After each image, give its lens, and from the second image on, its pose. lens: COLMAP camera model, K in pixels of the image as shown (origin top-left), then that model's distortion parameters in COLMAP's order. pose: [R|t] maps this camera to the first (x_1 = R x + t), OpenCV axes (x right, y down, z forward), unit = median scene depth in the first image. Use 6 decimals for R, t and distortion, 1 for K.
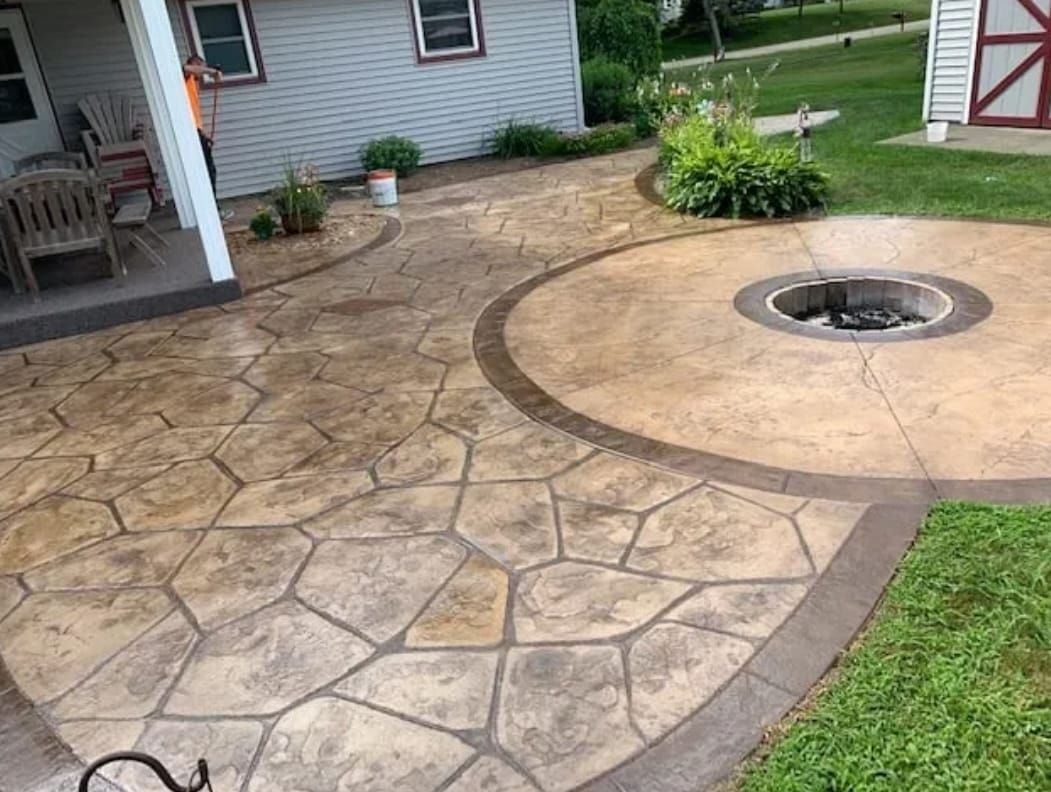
lens RADIAL K [[837.0, 0, 525.5], [0, 837.0, 396.0], [0, 0, 1]] dist [-0.009721, -0.010131]
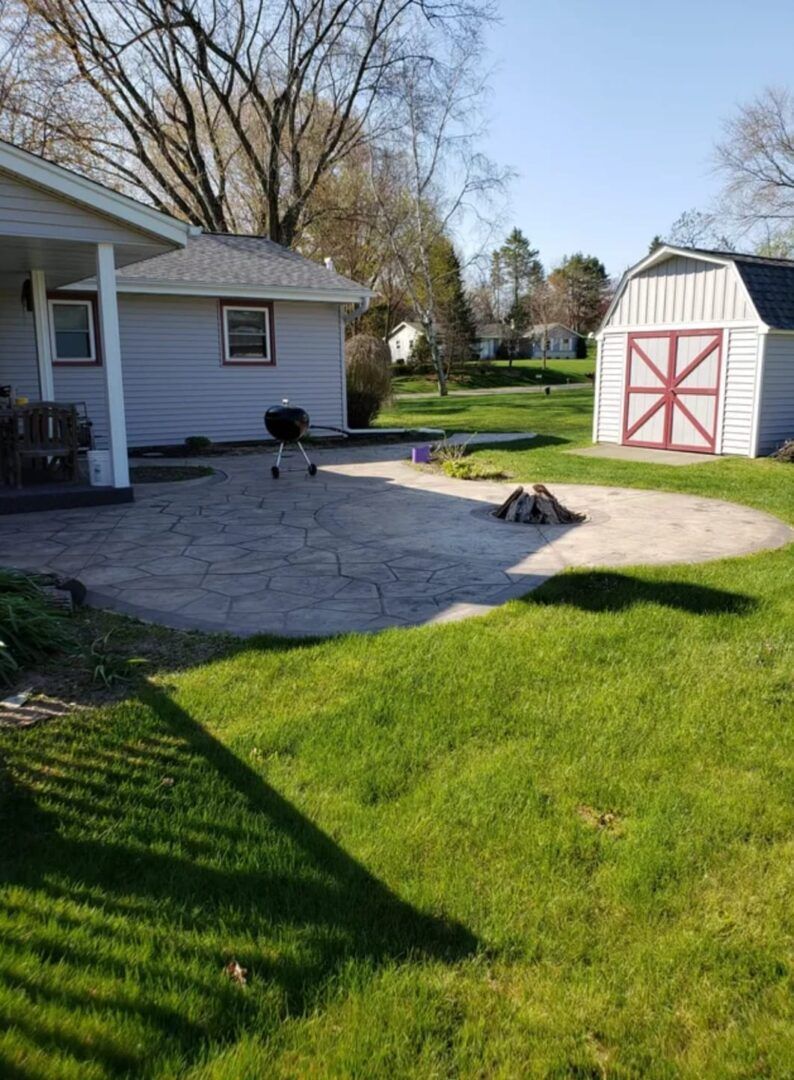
lens RADIAL K [[838.2, 0, 397.0], [0, 838.2, 540.0], [0, 0, 1]] dist [0.002267, -0.000066]
pose [[0.981492, 0.070846, 0.177915, -0.095408], [-0.033746, 0.978498, -0.203475, 0.145090], [-0.188505, 0.193705, 0.962779, -0.293266]]
